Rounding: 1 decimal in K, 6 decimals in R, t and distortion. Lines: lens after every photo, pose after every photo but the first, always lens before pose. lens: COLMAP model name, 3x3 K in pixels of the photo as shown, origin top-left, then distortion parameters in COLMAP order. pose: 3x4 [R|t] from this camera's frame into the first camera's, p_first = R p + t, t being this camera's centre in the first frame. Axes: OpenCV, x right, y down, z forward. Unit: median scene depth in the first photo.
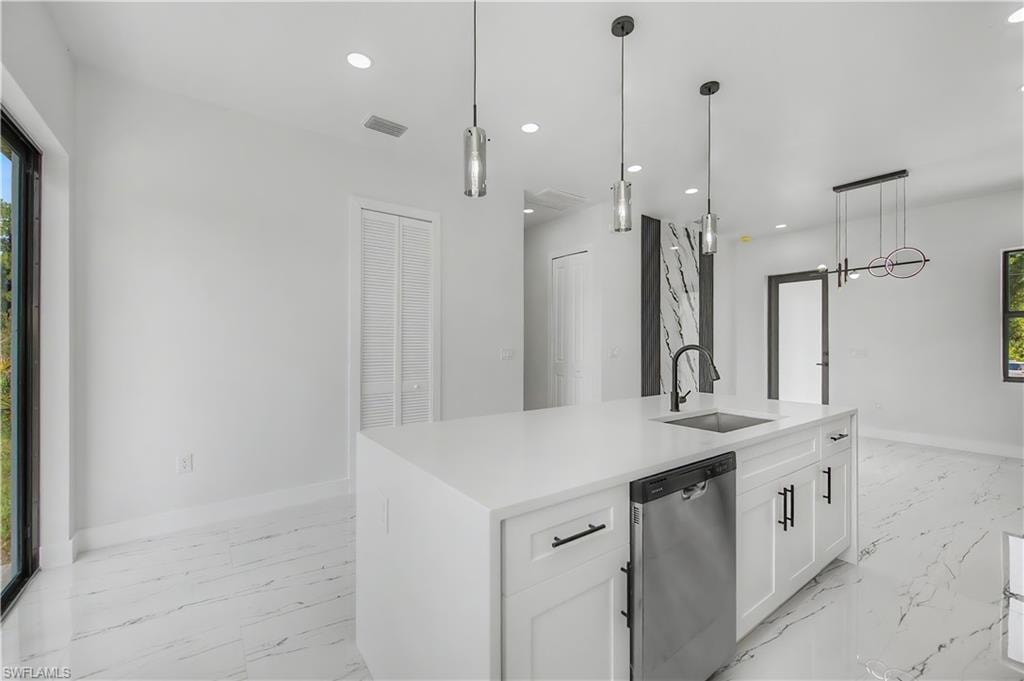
lens RADIAL K [[411.4, 0, 513.3], [0, 411.4, 339.1], [0, 0, 1]] dist [-0.000027, -0.000042]
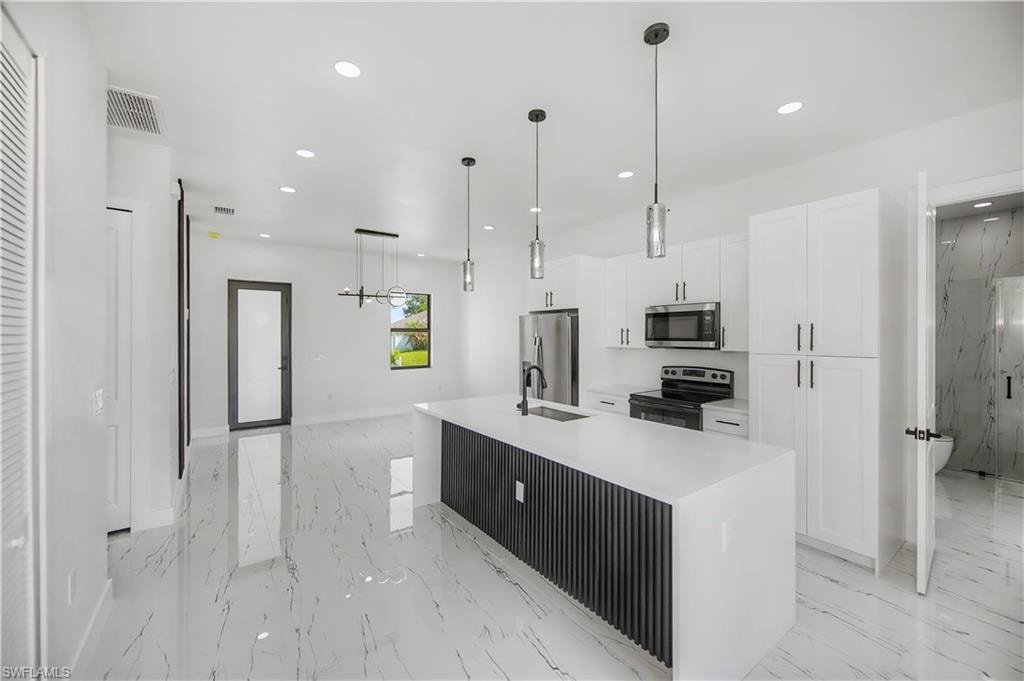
lens RADIAL K [[405.8, 0, 518.3], [0, 405.8, 337.2], [0, 0, 1]] dist [-0.005015, -0.000867]
pose [[-0.015446, -0.004301, 0.999871, -0.478875], [-0.005078, 0.999978, 0.004223, -0.042377], [-0.999868, -0.005012, -0.015468, 0.526664]]
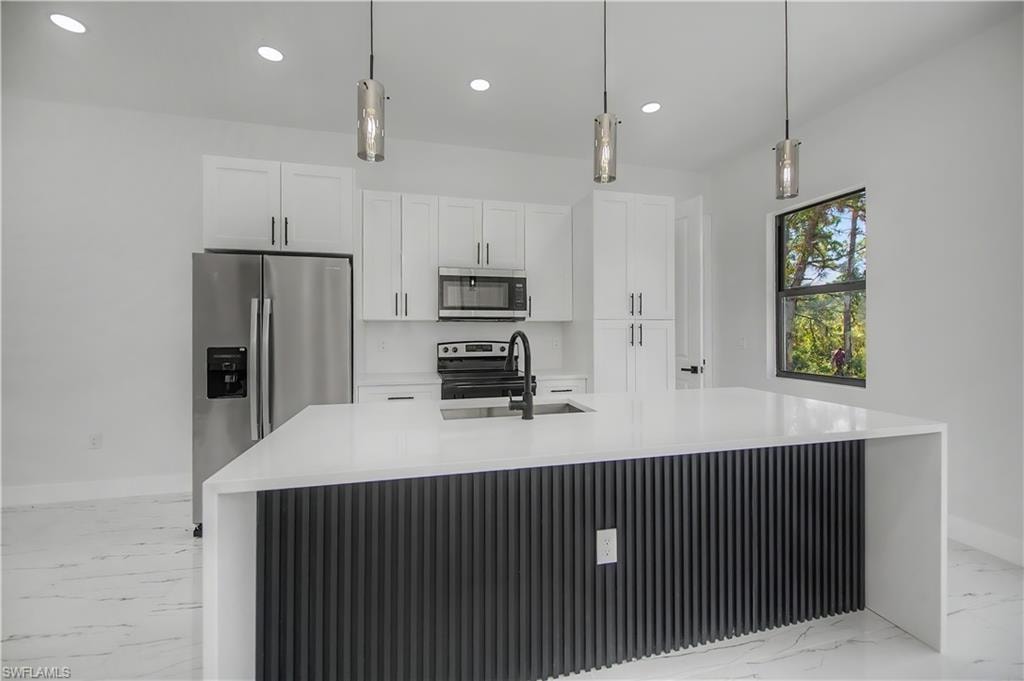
lens RADIAL K [[410.2, 0, 513.4], [0, 410.2, 327.4], [0, 0, 1]] dist [0.000484, 0.000096]
pose [[-0.929220, 0.005150, 0.369492, 0.078364], [0.000004, 0.999903, -0.013926, 0.012268], [-0.369528, -0.012939, -0.929130, 0.870761]]
